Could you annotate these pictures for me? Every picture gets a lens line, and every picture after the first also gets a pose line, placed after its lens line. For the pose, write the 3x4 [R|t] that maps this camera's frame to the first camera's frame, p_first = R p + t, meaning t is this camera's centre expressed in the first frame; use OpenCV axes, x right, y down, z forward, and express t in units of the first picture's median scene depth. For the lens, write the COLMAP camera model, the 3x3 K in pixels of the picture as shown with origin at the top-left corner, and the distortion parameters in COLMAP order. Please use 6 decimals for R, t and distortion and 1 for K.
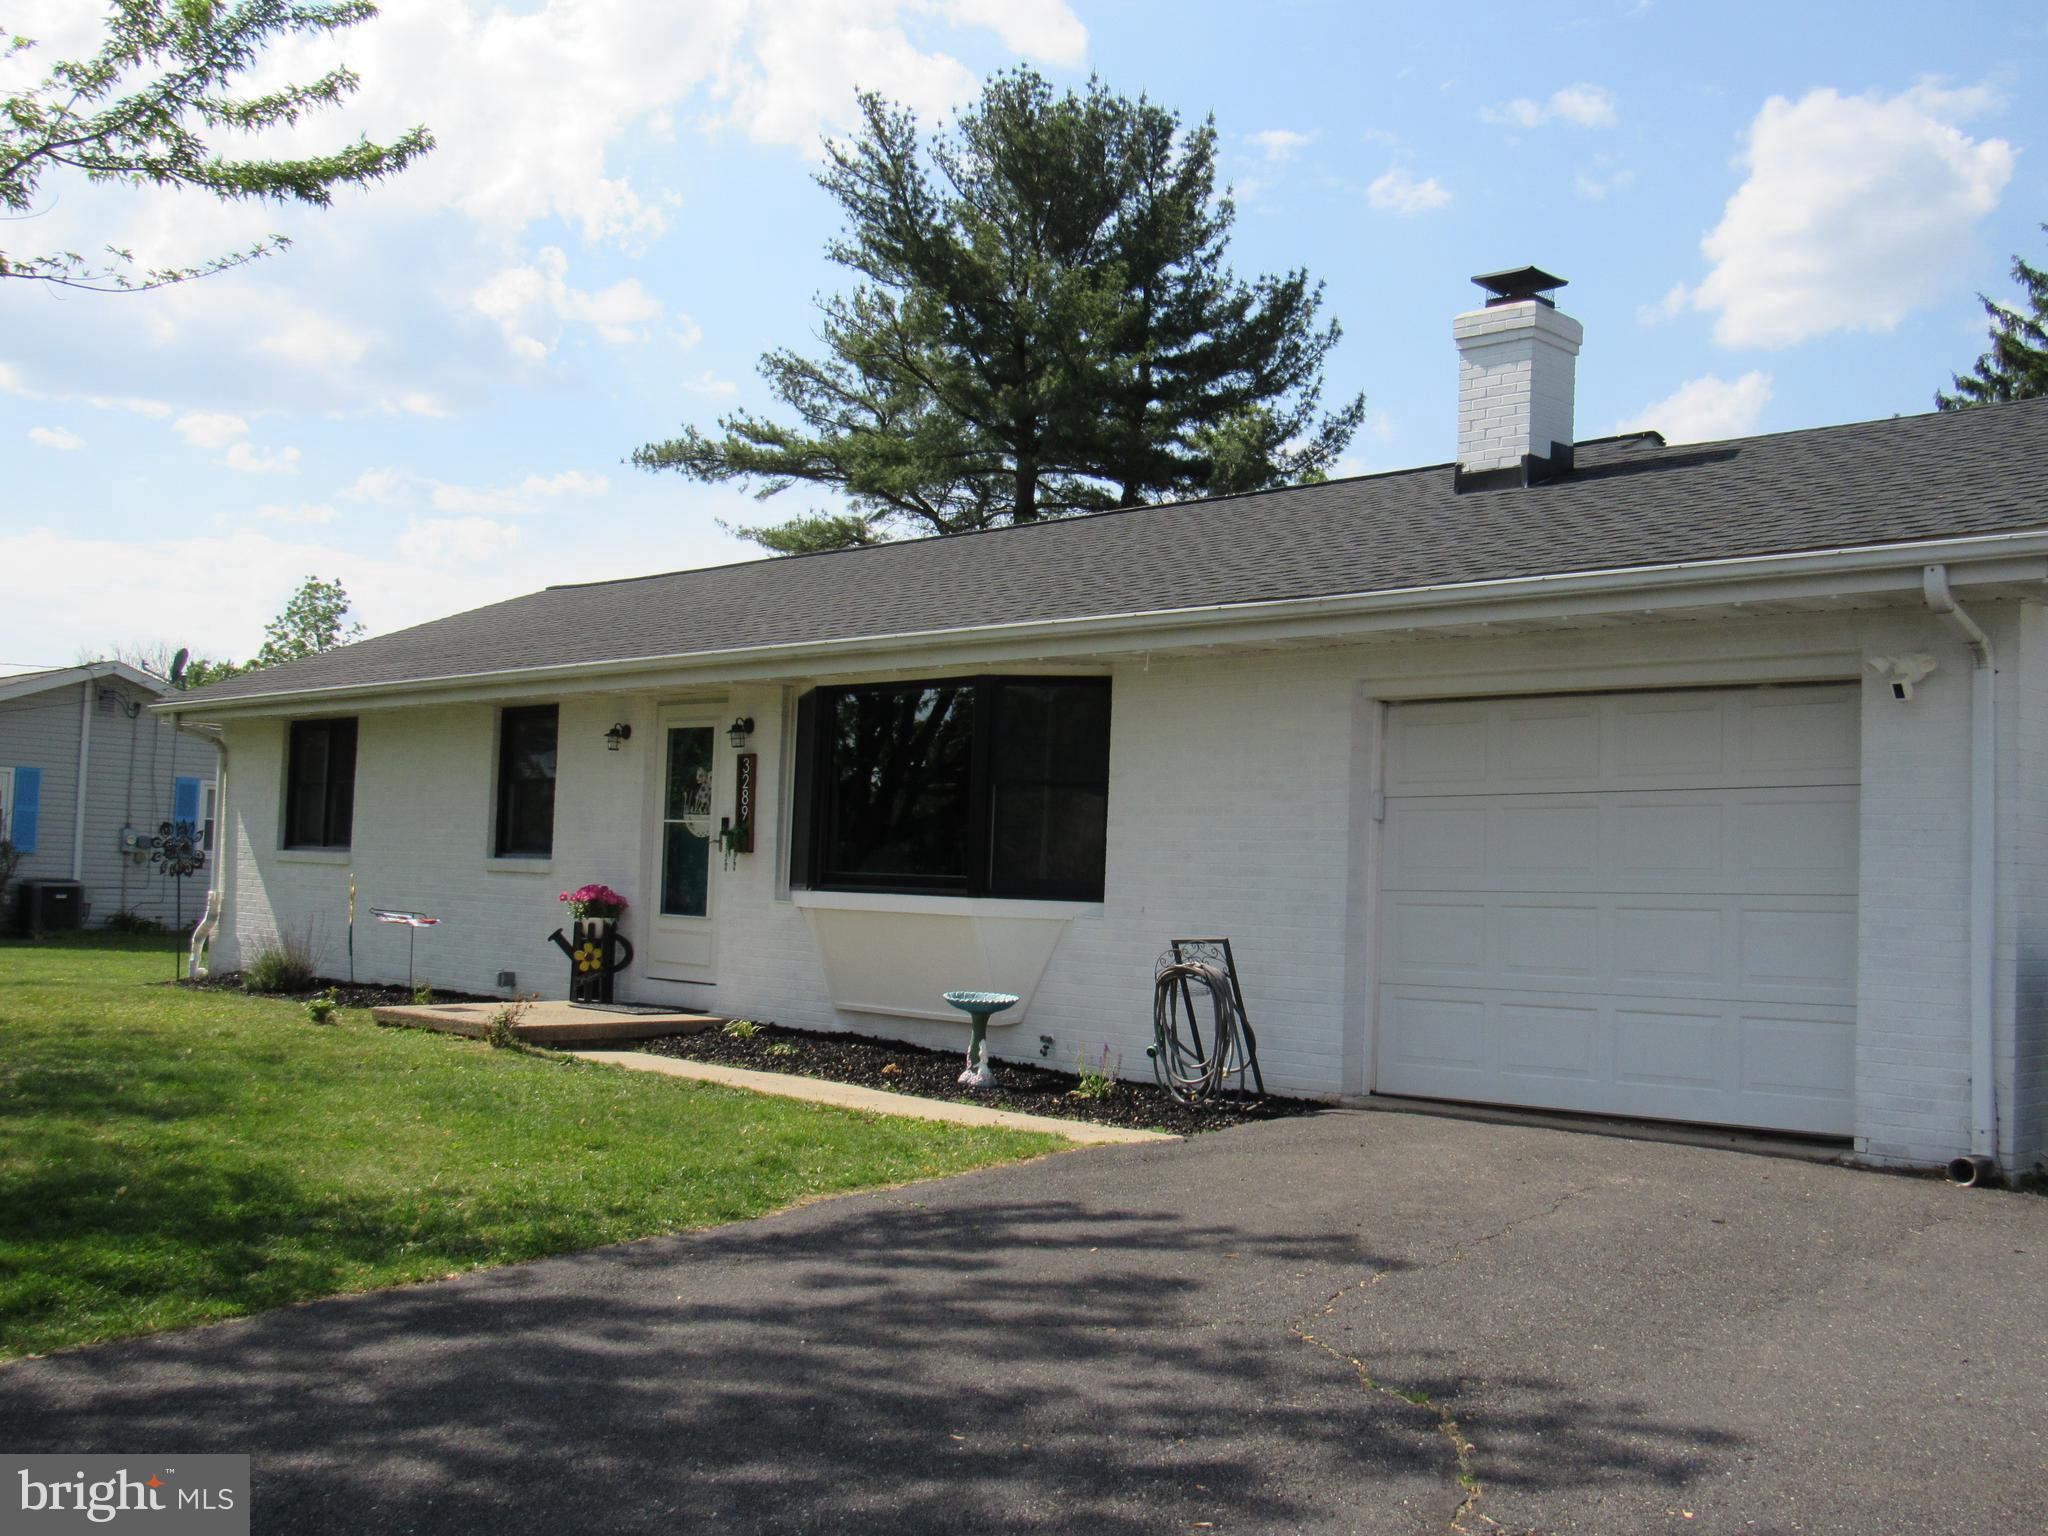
lens RADIAL K [[2076.1, 0, 1024.0], [0, 2076.1, 768.0], [0, 0, 1]] dist [-0.002949, -0.001039]
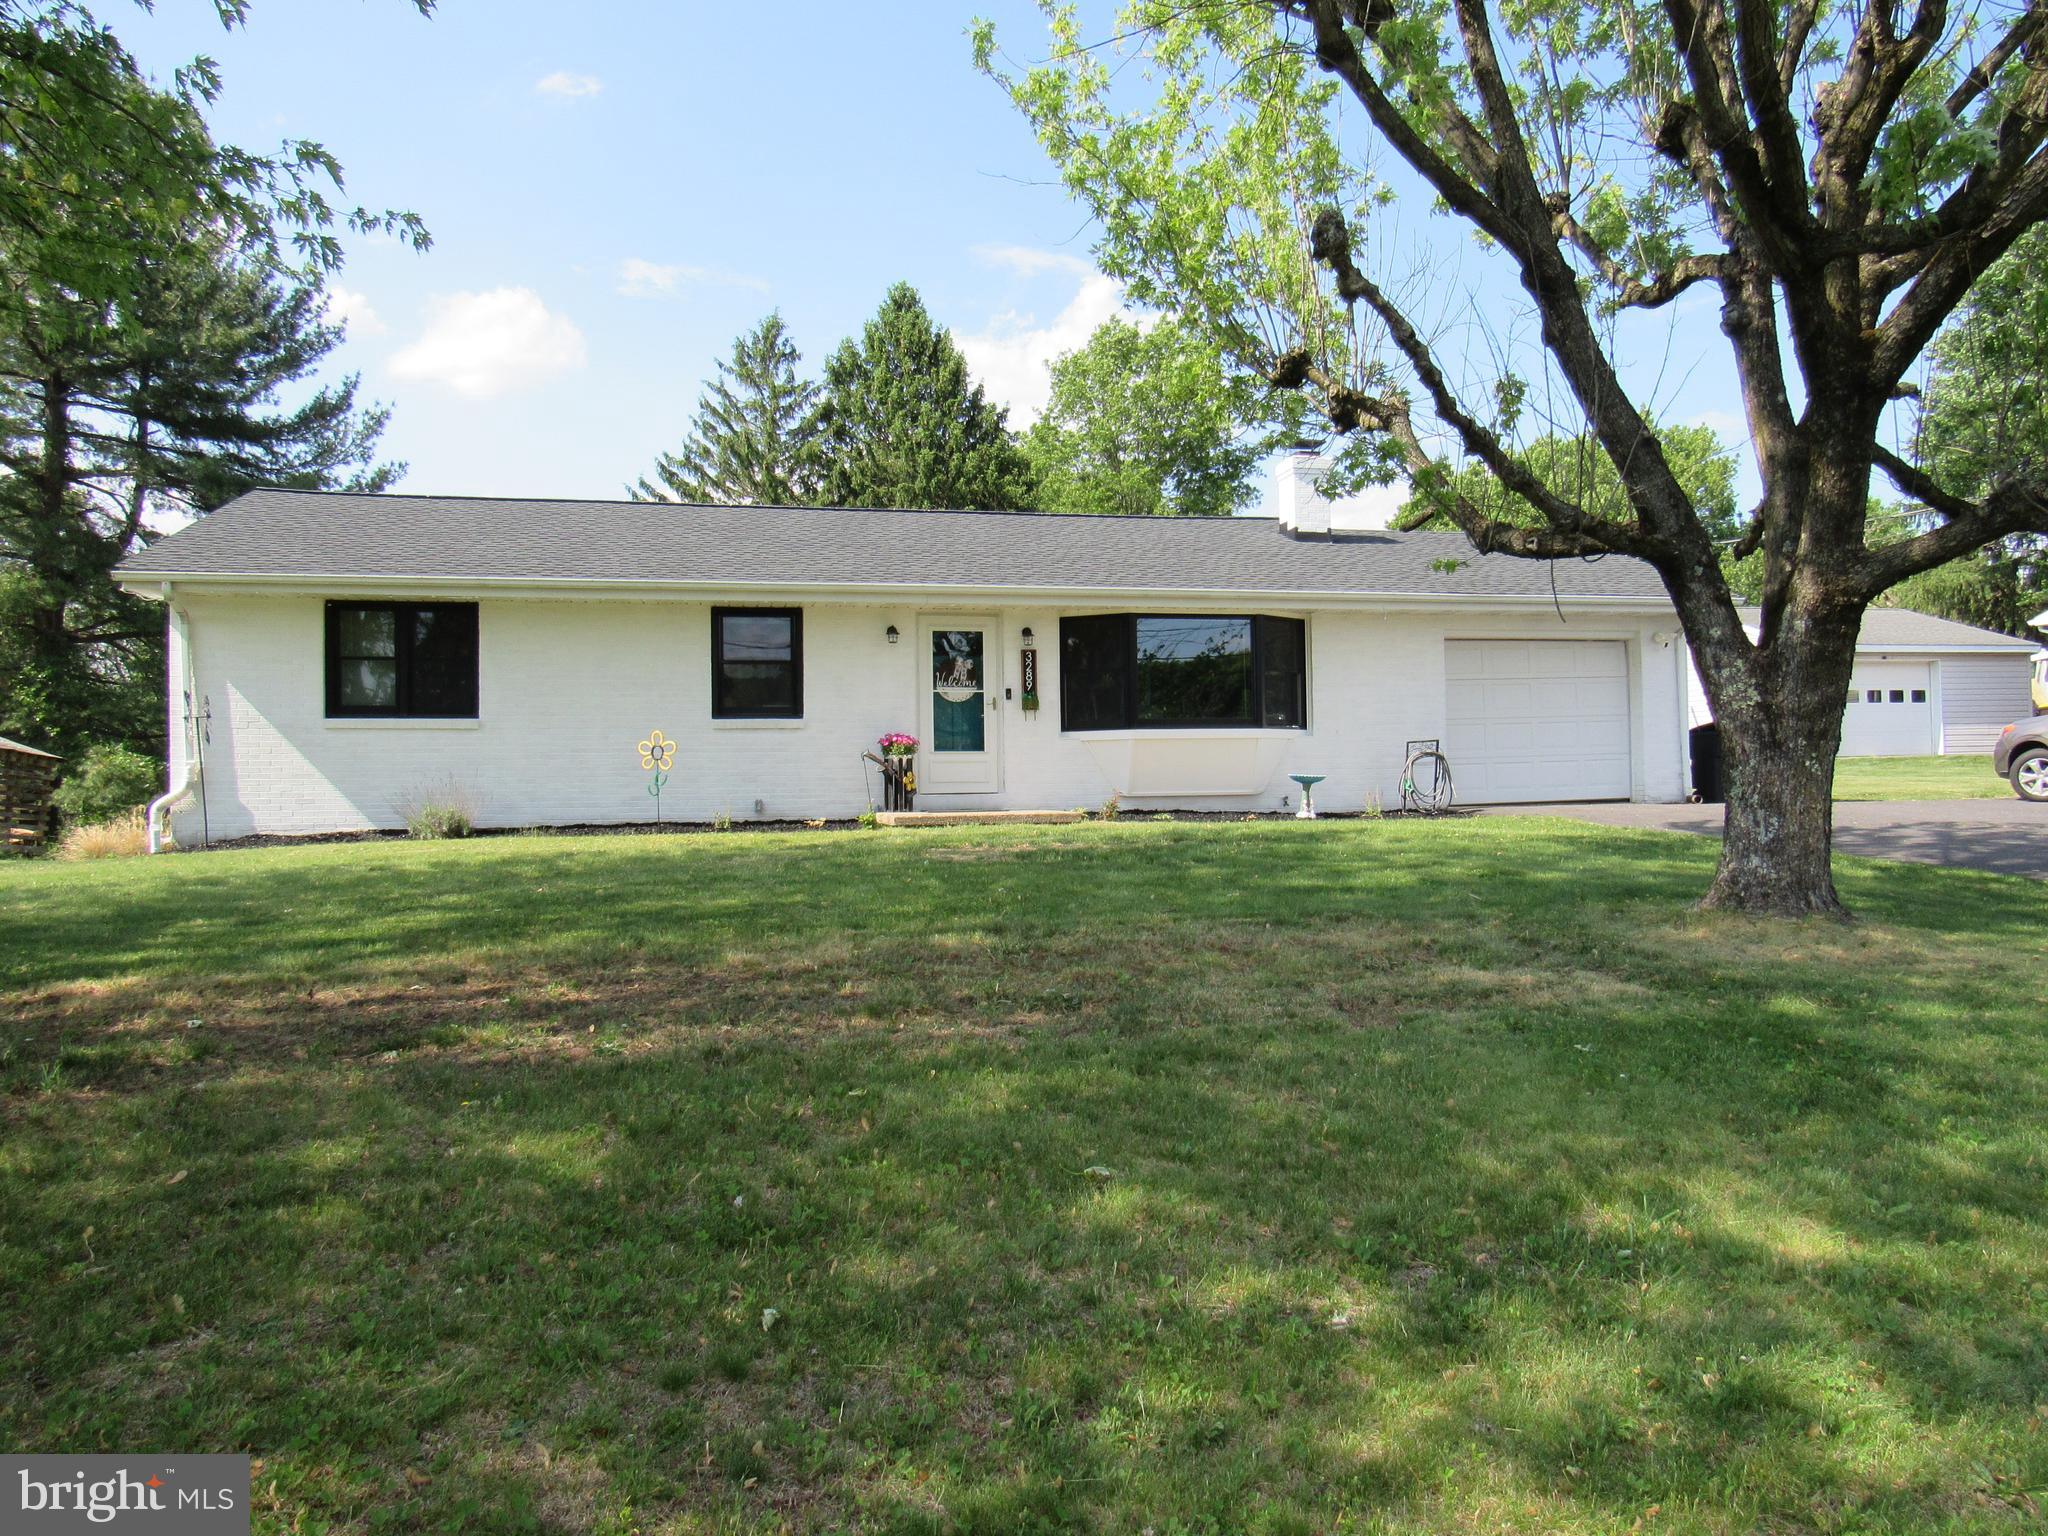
lens RADIAL K [[1459.4, 0, 1024.0], [0, 1459.4, 768.0], [0, 0, 1]] dist [-0.005020, -0.083885]
pose [[0.530732, -0.029259, 0.847034, -1.101874], [-0.014436, 0.998947, 0.043552, 0.036296], [-0.847417, -0.035342, 0.529751, 0.387780]]
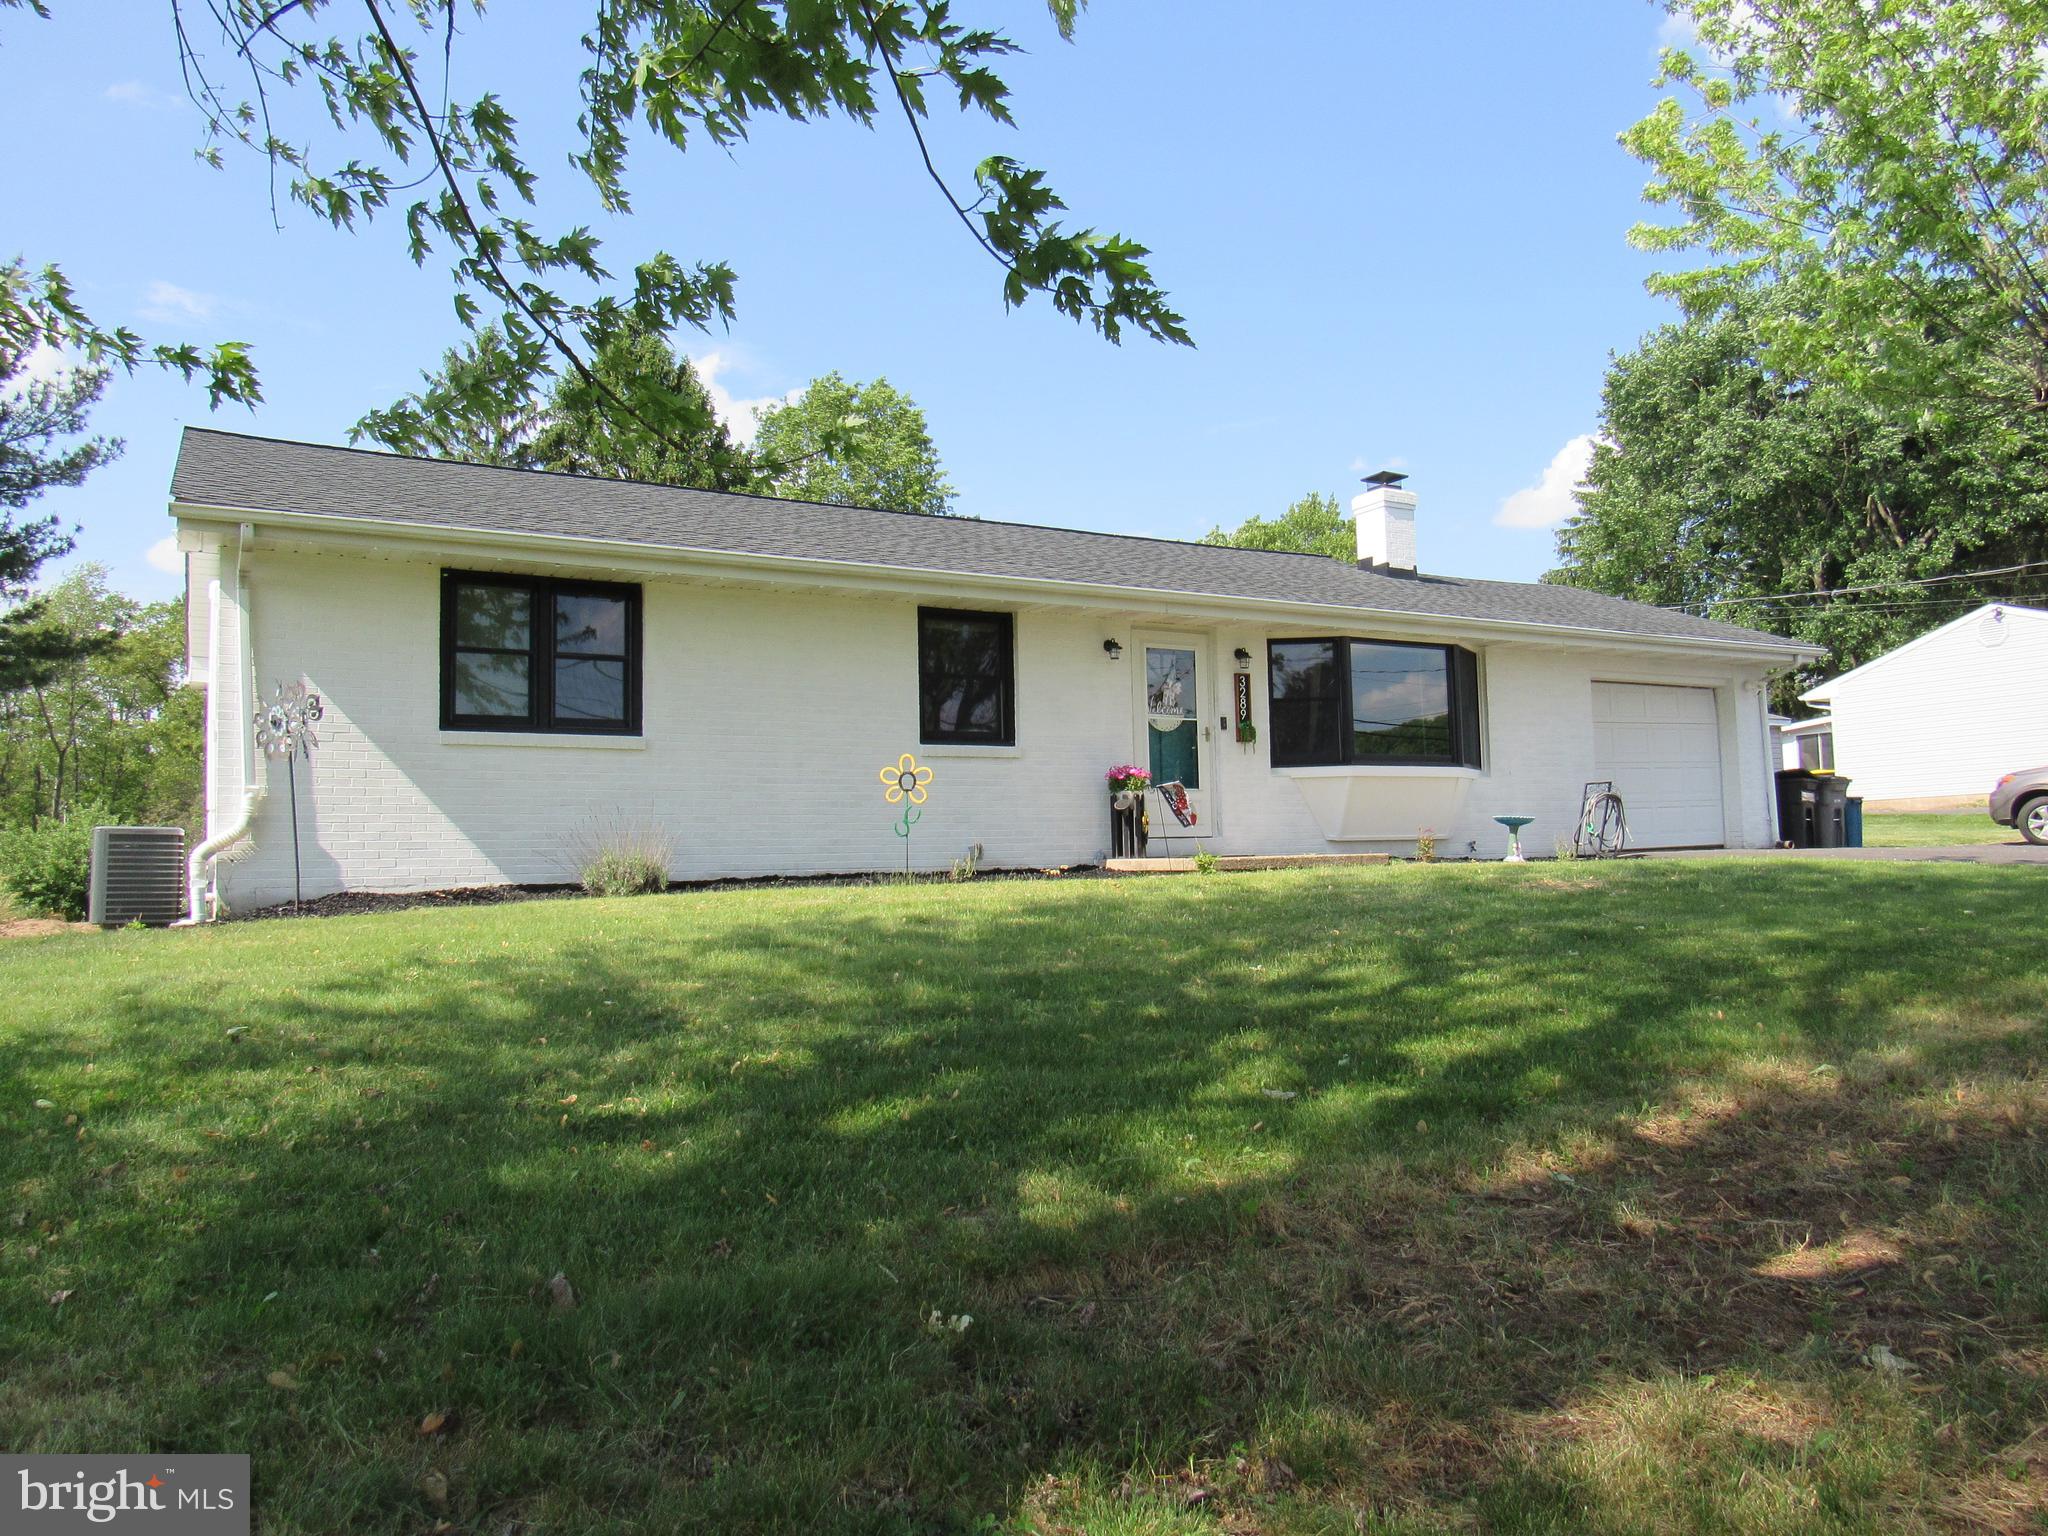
lens RADIAL K [[1468.0, 0, 1024.0], [0, 1468.0, 768.0], [0, 0, 1]] dist [-0.030845, -0.001043]
pose [[0.254339, 0.021716, 0.966871, -1.139103], [-0.022784, 0.999605, -0.016458, 0.078040], [-0.966847, -0.017844, 0.254733, 0.878533]]
